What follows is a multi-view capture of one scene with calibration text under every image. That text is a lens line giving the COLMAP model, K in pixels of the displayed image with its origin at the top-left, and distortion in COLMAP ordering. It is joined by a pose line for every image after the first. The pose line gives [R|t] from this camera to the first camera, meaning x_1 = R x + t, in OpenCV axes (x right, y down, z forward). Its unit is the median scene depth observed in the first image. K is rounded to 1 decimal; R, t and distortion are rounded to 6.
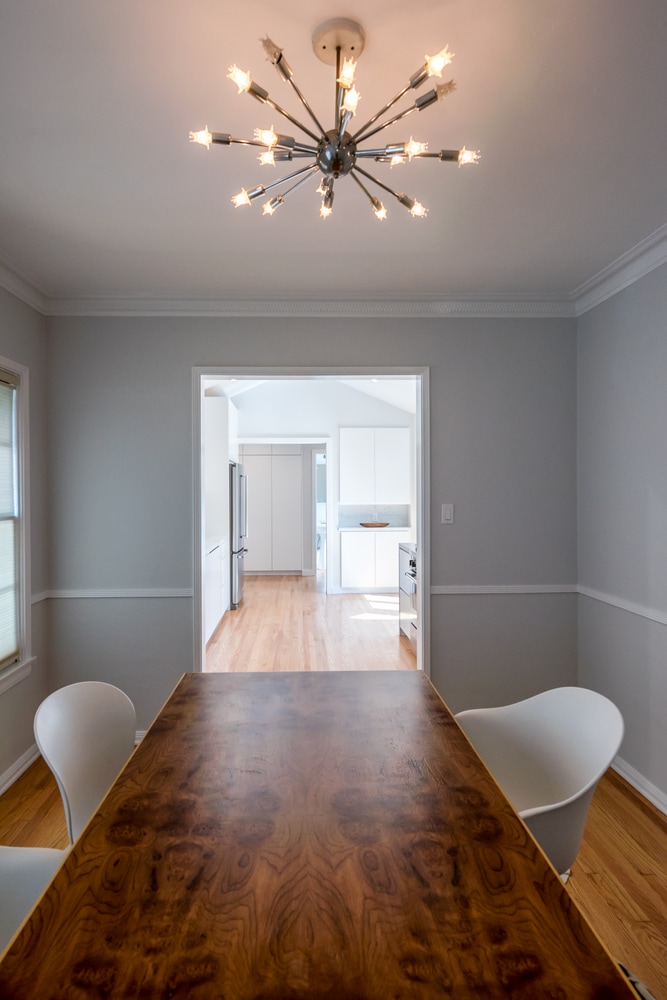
lens RADIAL K [[543.5, 0, 302.5], [0, 543.5, 494.8], [0, 0, 1]] dist [-0.000285, -0.000008]
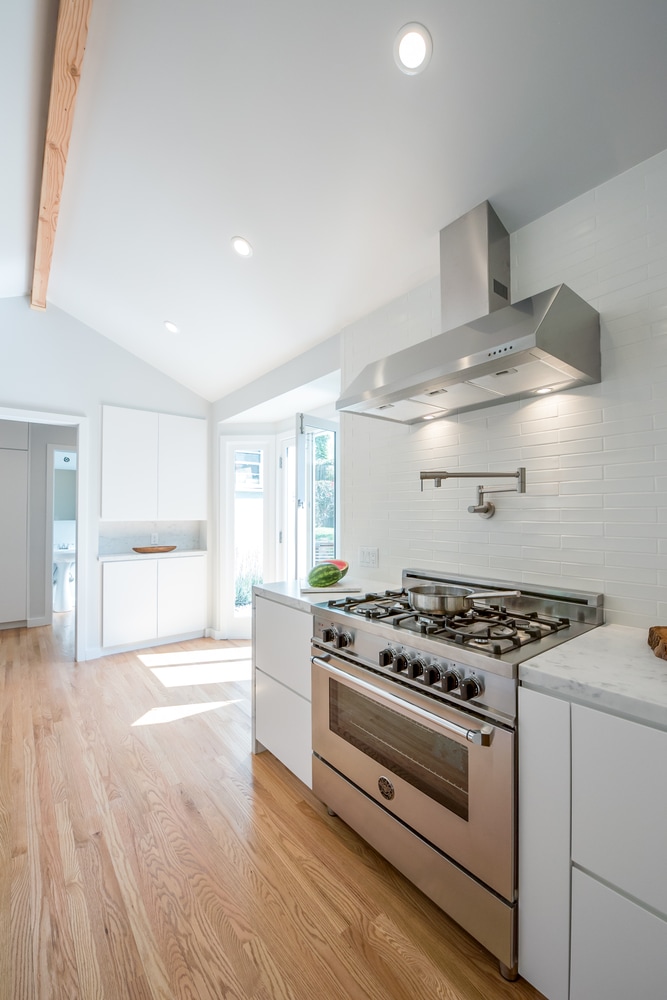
lens RADIAL K [[411.9, 0, 342.8], [0, 411.9, 506.6], [0, 0, 1]] dist [-0.020829, -0.002344]
pose [[0.786815, 0.013673, 0.617037, -0.006608], [0.001082, 0.999722, -0.023534, 0.012301], [-0.617188, 0.019185, 0.786582, 0.427051]]
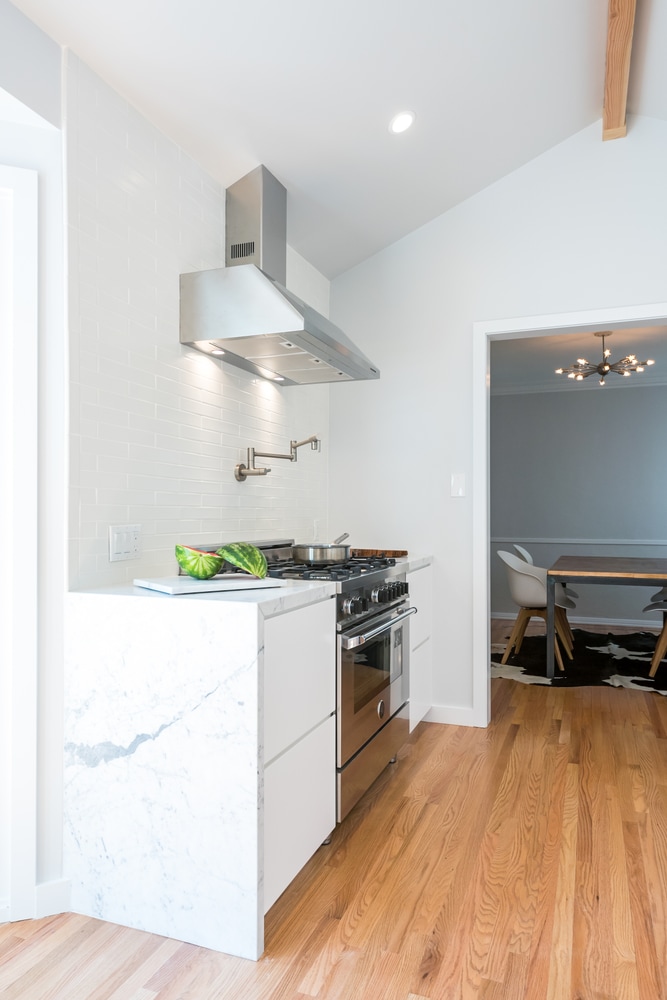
lens RADIAL K [[661.1, 0, 331.4], [0, 661.1, 503.9], [0, 0, 1]] dist [0.004204, -0.001153]
pose [[-0.927602, 0.012439, 0.373363, 0.017808], [0.010632, 0.999920, -0.006898, 0.030099], [-0.373419, -0.002429, -0.927660, 0.891135]]
